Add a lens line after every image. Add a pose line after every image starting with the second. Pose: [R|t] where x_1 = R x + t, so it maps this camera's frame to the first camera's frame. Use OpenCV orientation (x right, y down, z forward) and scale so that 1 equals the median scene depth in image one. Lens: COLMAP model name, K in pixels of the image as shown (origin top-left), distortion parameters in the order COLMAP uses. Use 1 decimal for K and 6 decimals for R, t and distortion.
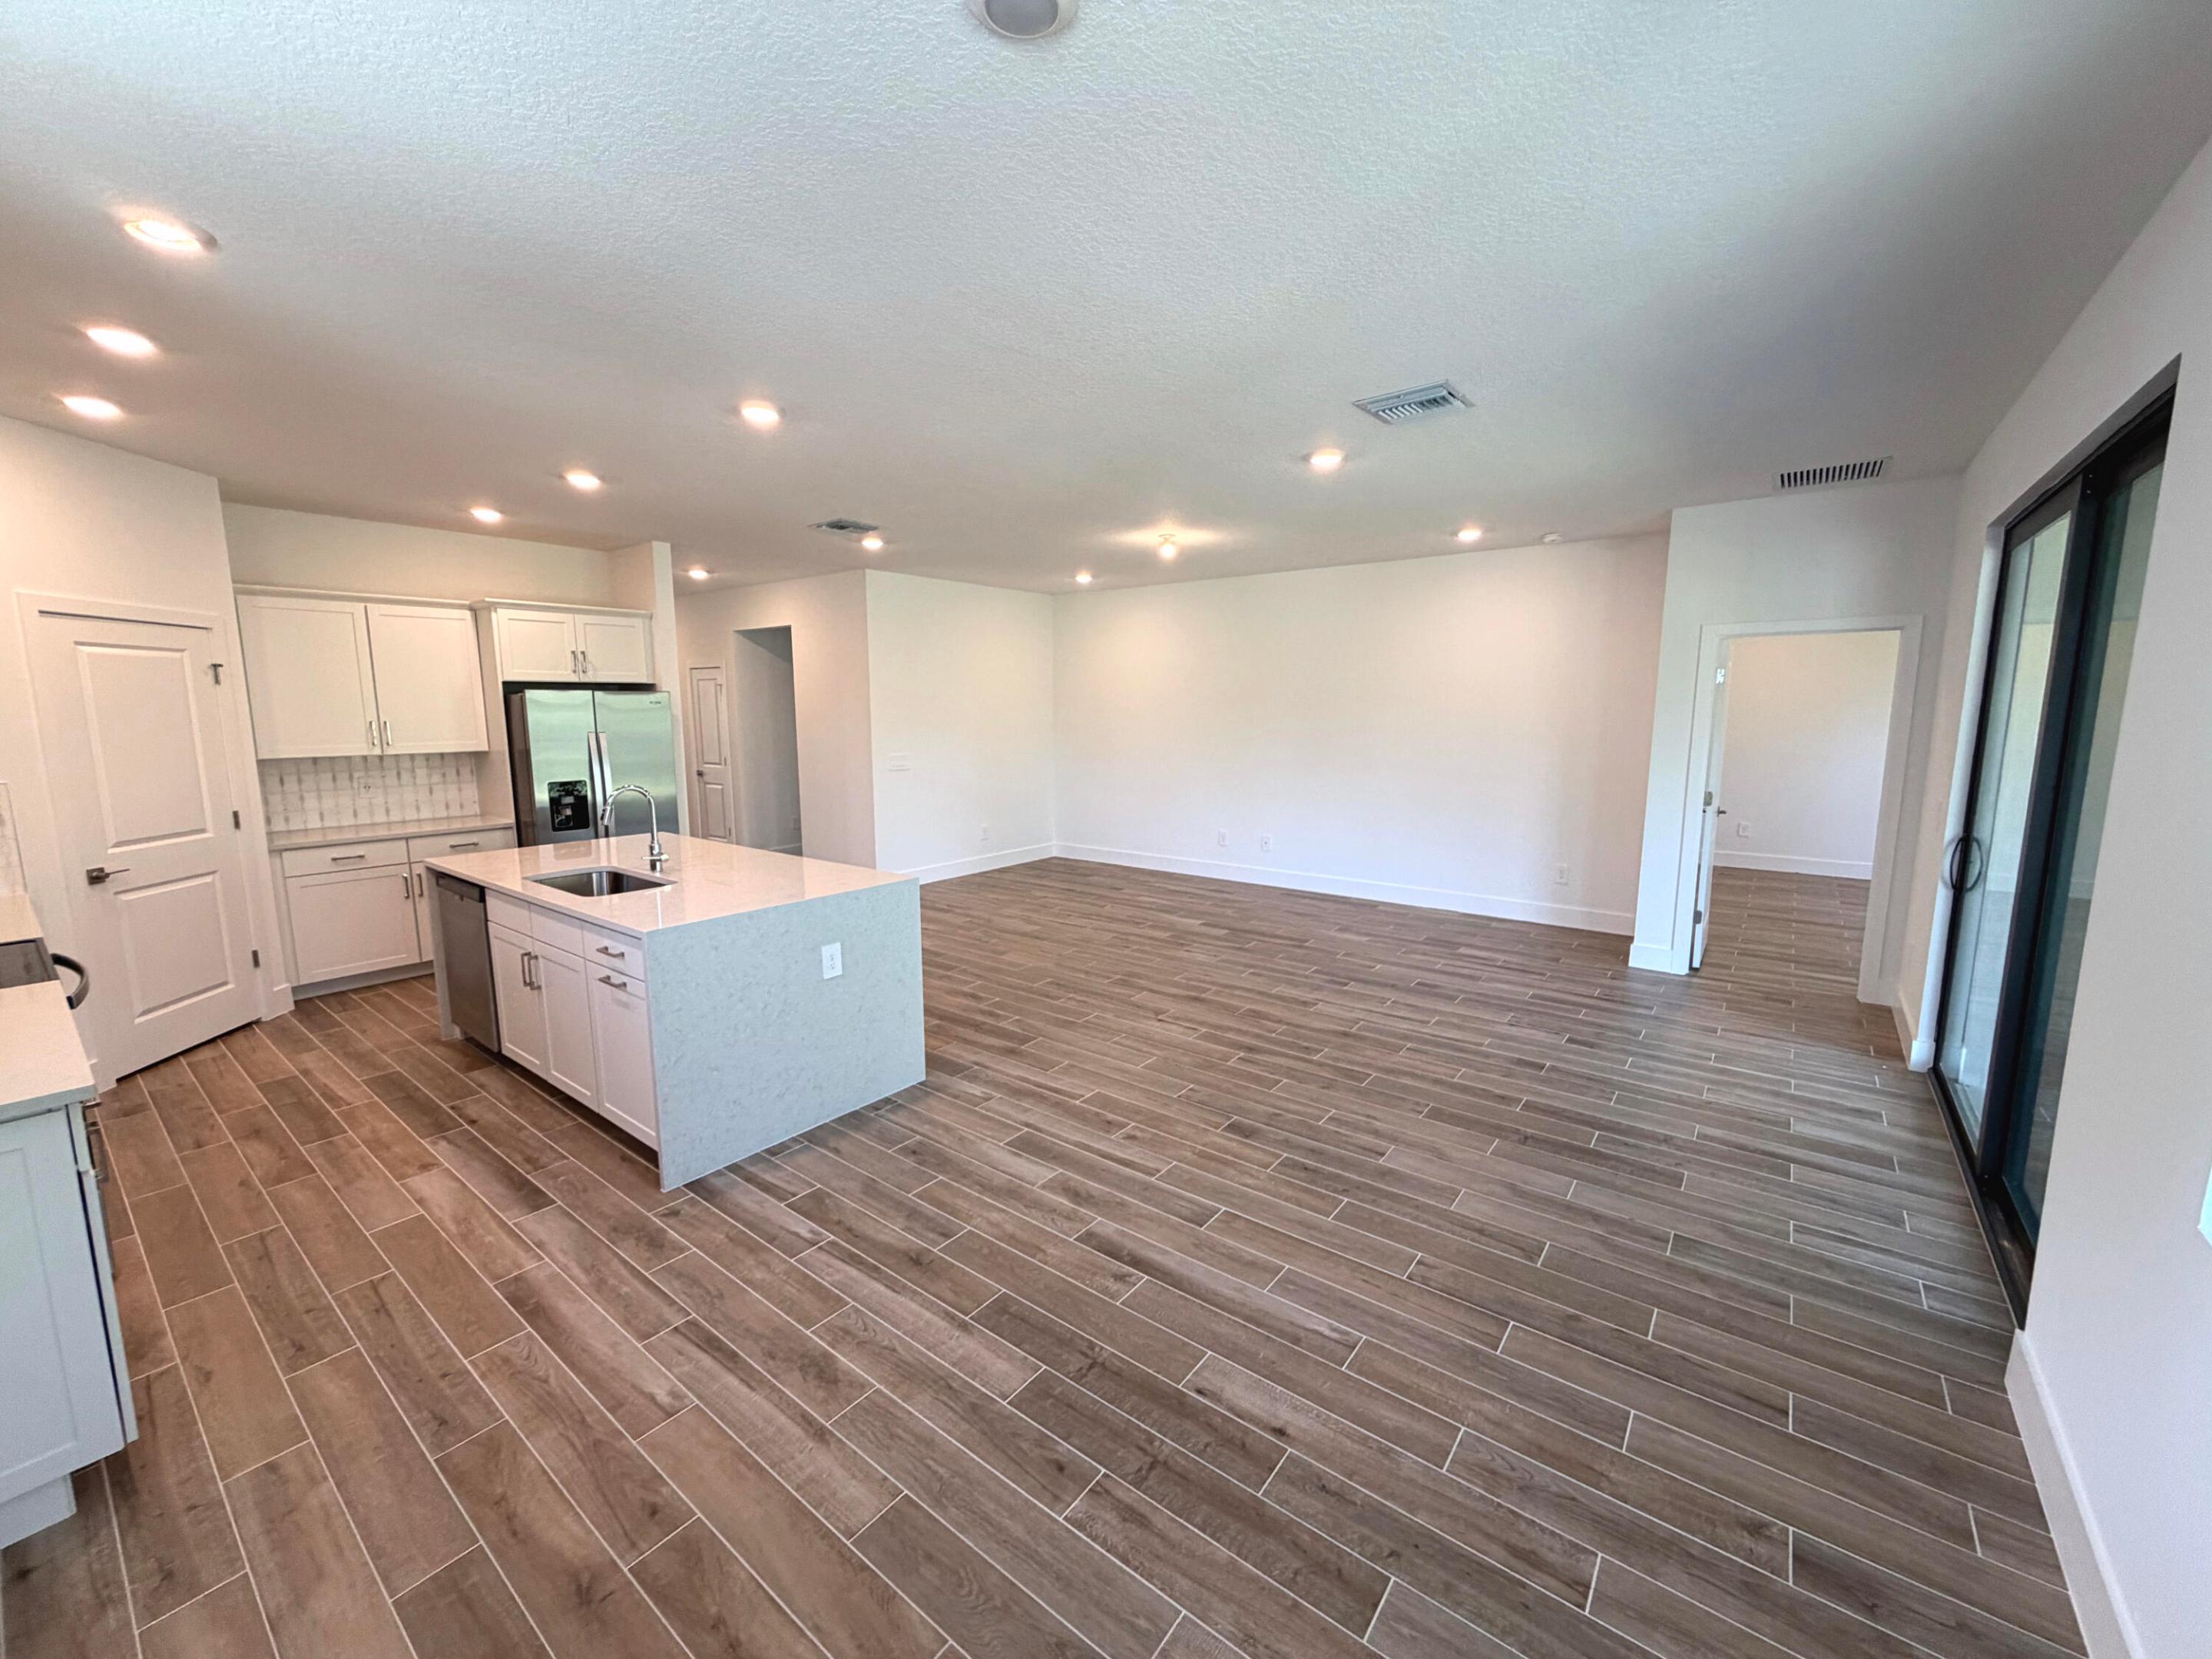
lens RADIAL K [[887.6, 0, 1106.0], [0, 887.6, 829.5], [0, 0, 1]] dist [0.000153, -0.000024]
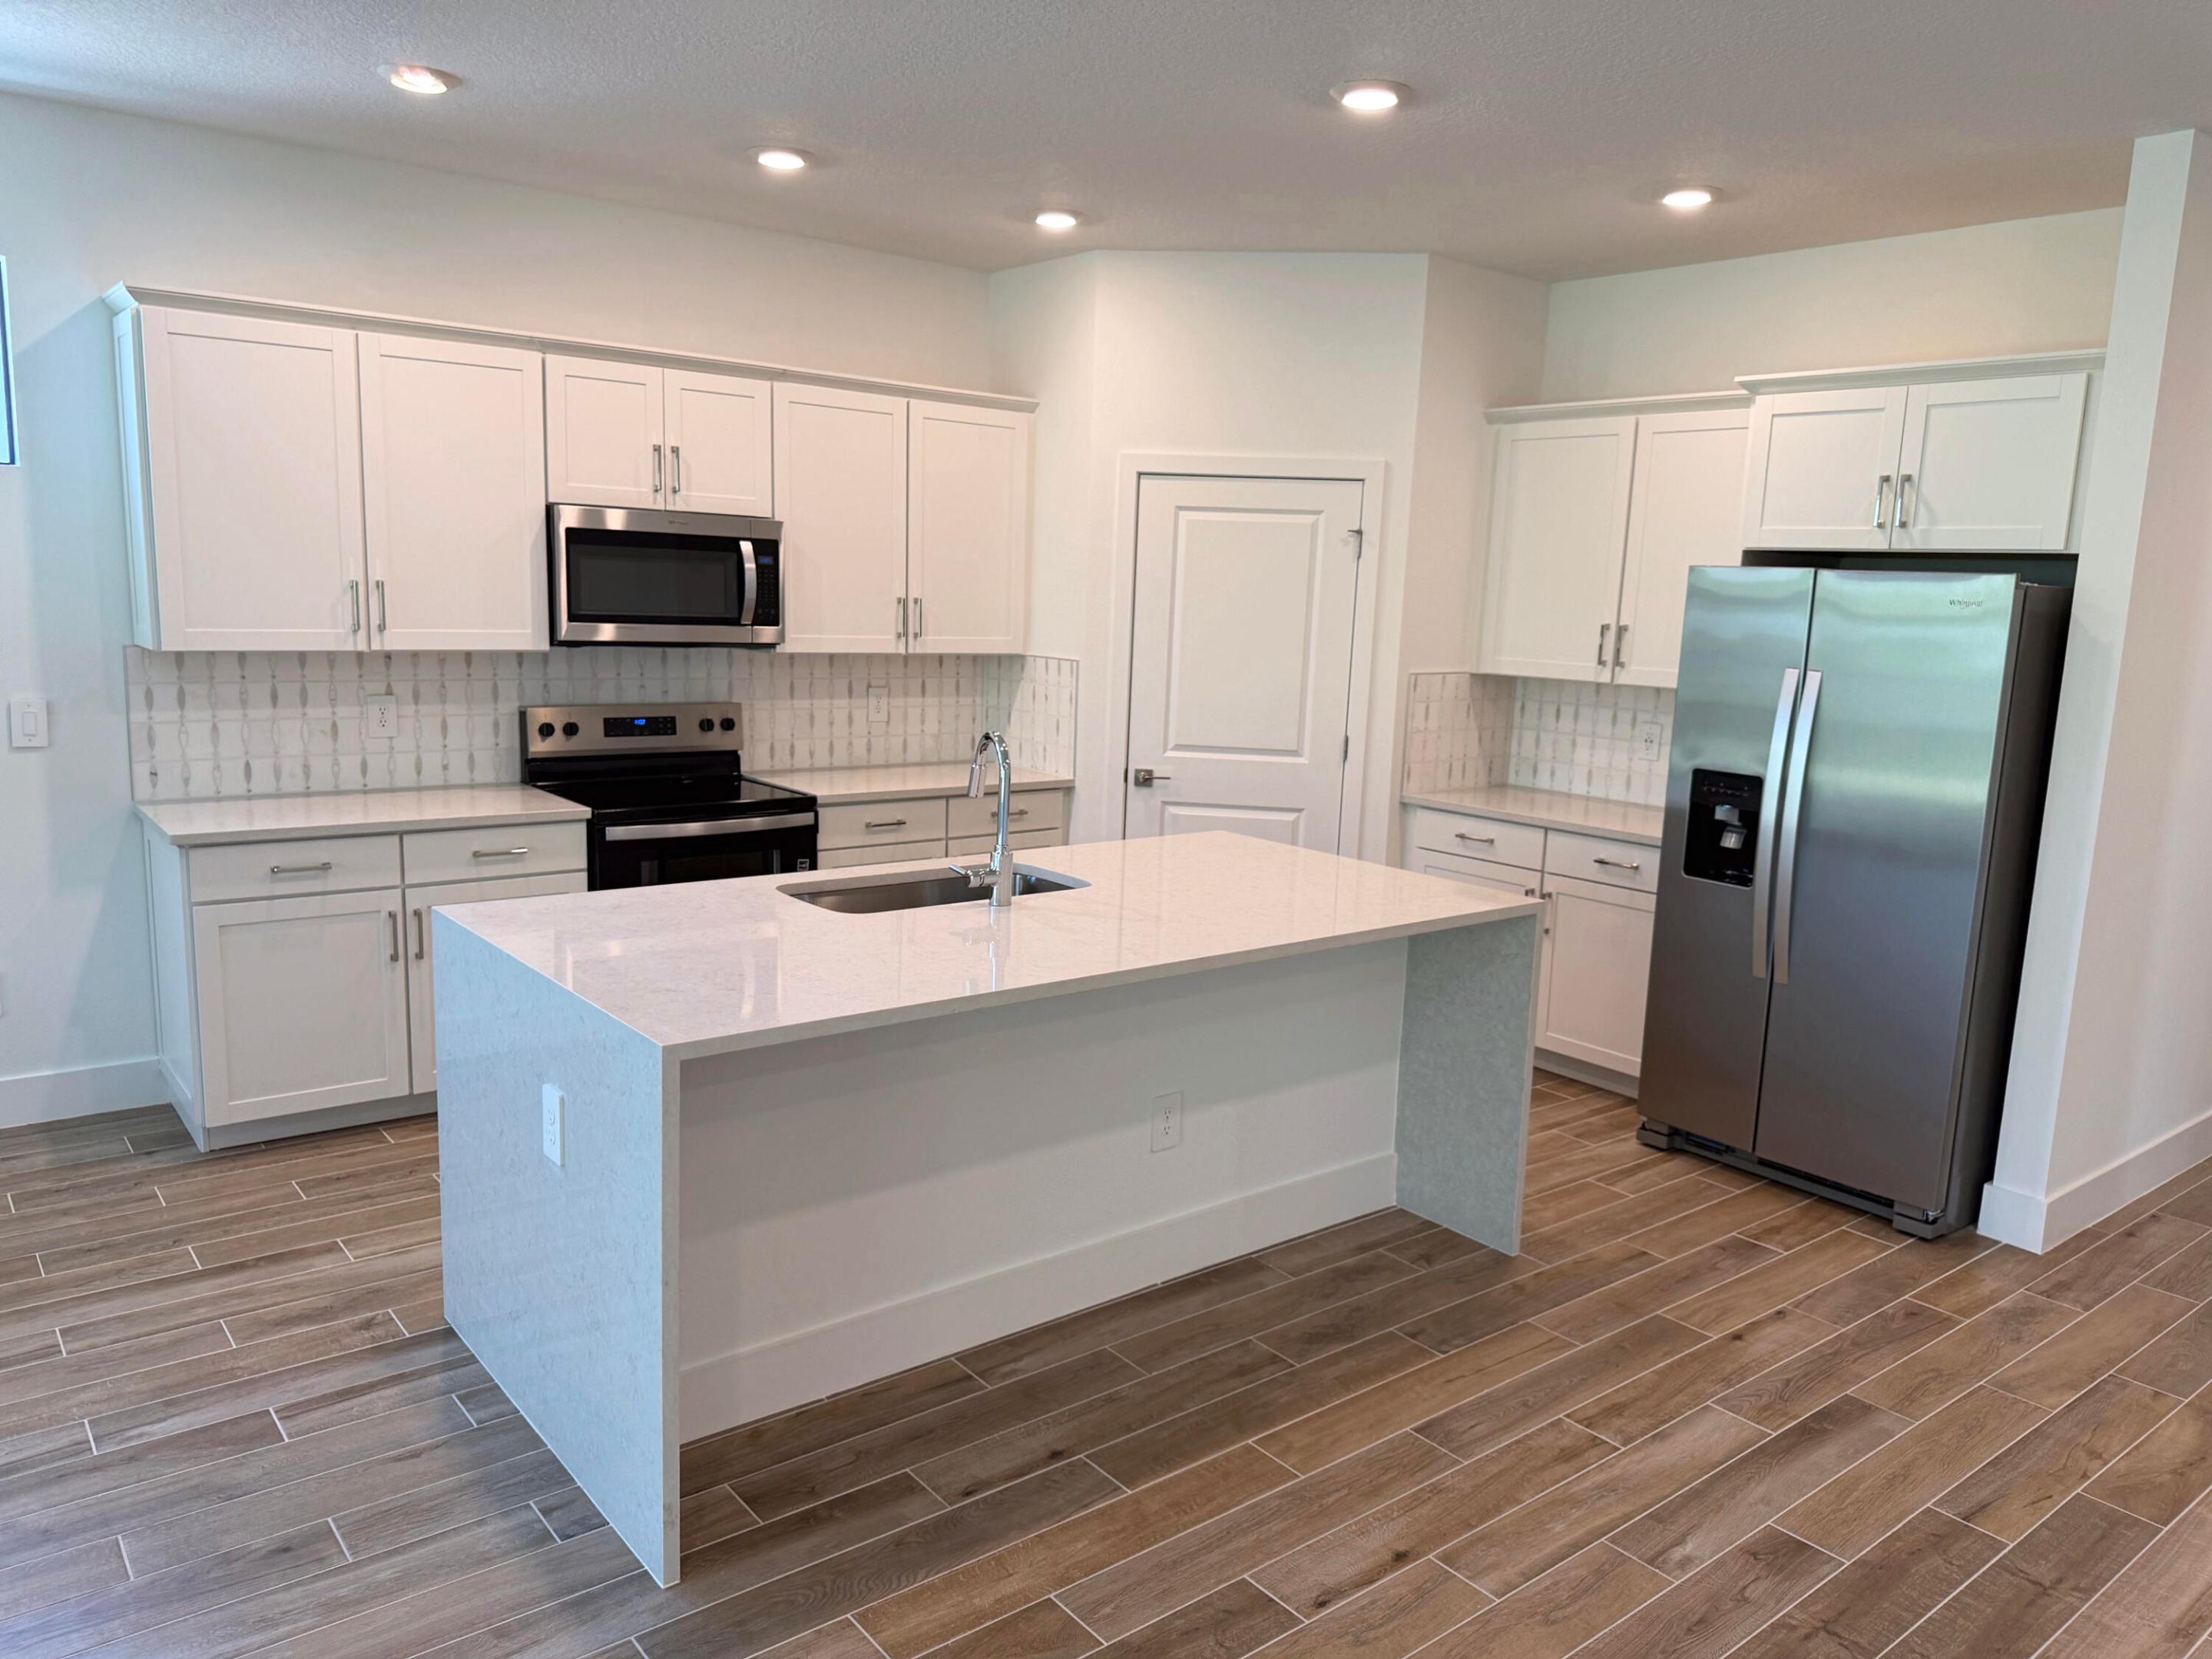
lens RADIAL K [[1555.0, 0, 1106.0], [0, 1555.0, 829.5], [0, 0, 1]] dist [-0.002475, -0.003748]
pose [[-0.232321, 0.143013, -0.962068, 0.294720], [-0.171506, 0.967609, 0.185252, -0.153162], [0.957399, 0.208039, -0.200269, 1.134147]]
